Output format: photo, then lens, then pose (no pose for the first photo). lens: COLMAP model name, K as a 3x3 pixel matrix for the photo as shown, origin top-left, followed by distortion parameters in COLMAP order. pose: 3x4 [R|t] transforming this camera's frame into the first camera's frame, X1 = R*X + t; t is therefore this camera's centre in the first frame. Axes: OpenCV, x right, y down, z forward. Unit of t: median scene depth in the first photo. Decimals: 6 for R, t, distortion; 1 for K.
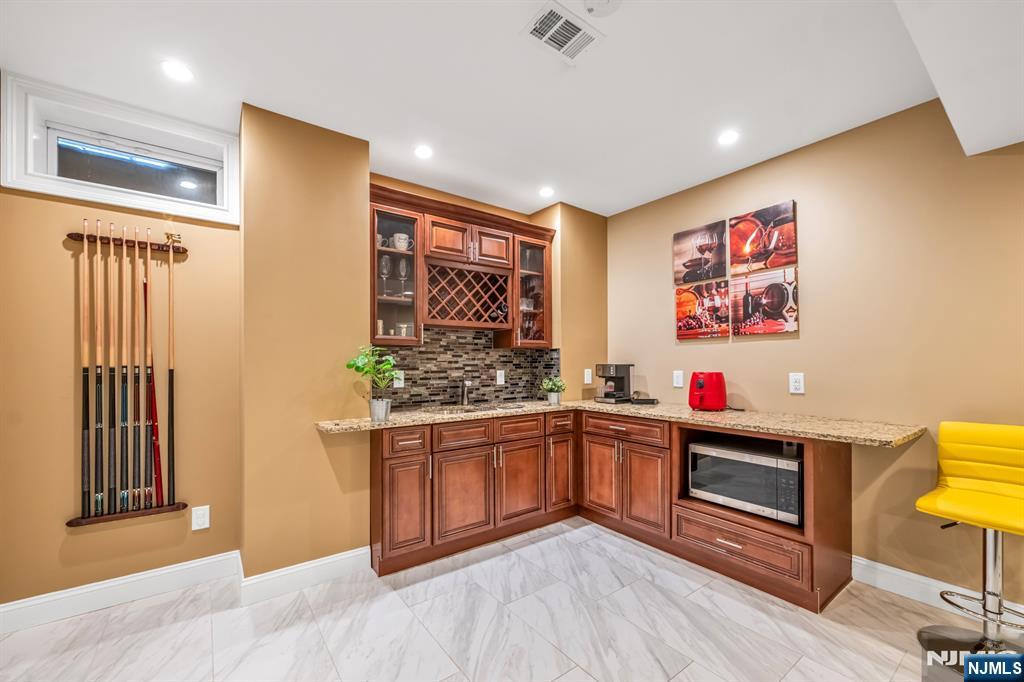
lens RADIAL K [[414.1, 0, 515.1], [0, 414.1, 362.7], [0, 0, 1]] dist [0.000887, 0.000352]
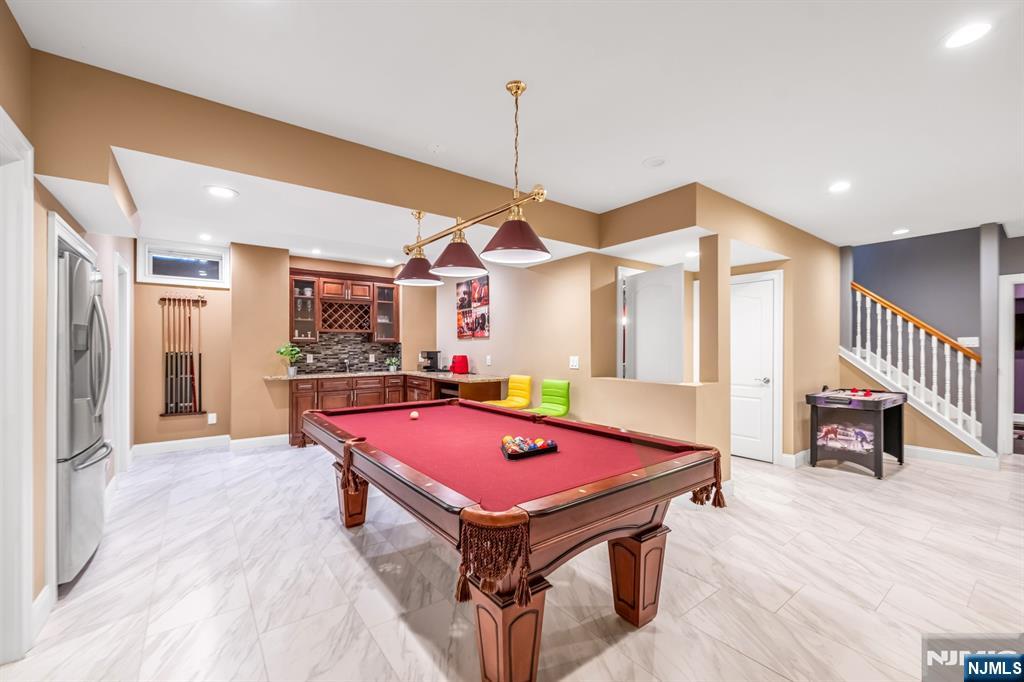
lens RADIAL K [[417.9, 0, 510.4], [0, 417.9, 347.4], [0, 0, 1]] dist [-0.001443, -0.000178]
pose [[0.999994, 0.001935, 0.002699, 0.721111], [-0.001930, 0.999997, -0.001752, -0.012384], [-0.002702, 0.001747, 0.999995, -1.073083]]
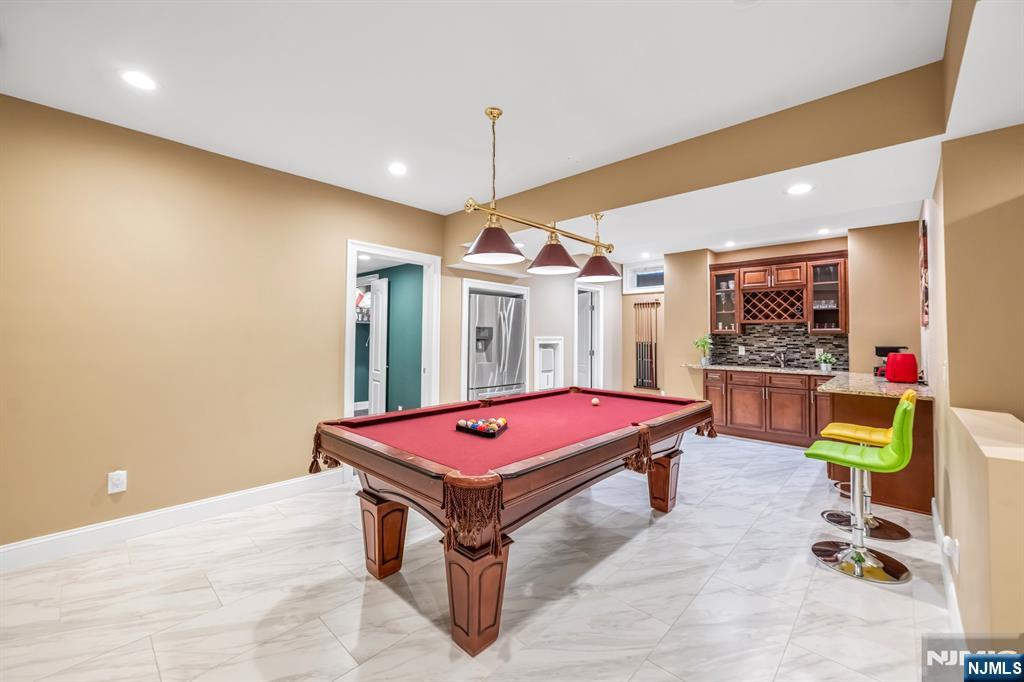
lens RADIAL K [[410.3, 0, 513.8], [0, 410.3, 322.6], [0, 0, 1]] dist [0.000329, 0.000068]
pose [[0.169219, -0.030994, -0.985091, 1.560189], [-0.010934, 0.999385, -0.033322, -0.017104], [0.985518, 0.016409, 0.168776, -0.426188]]
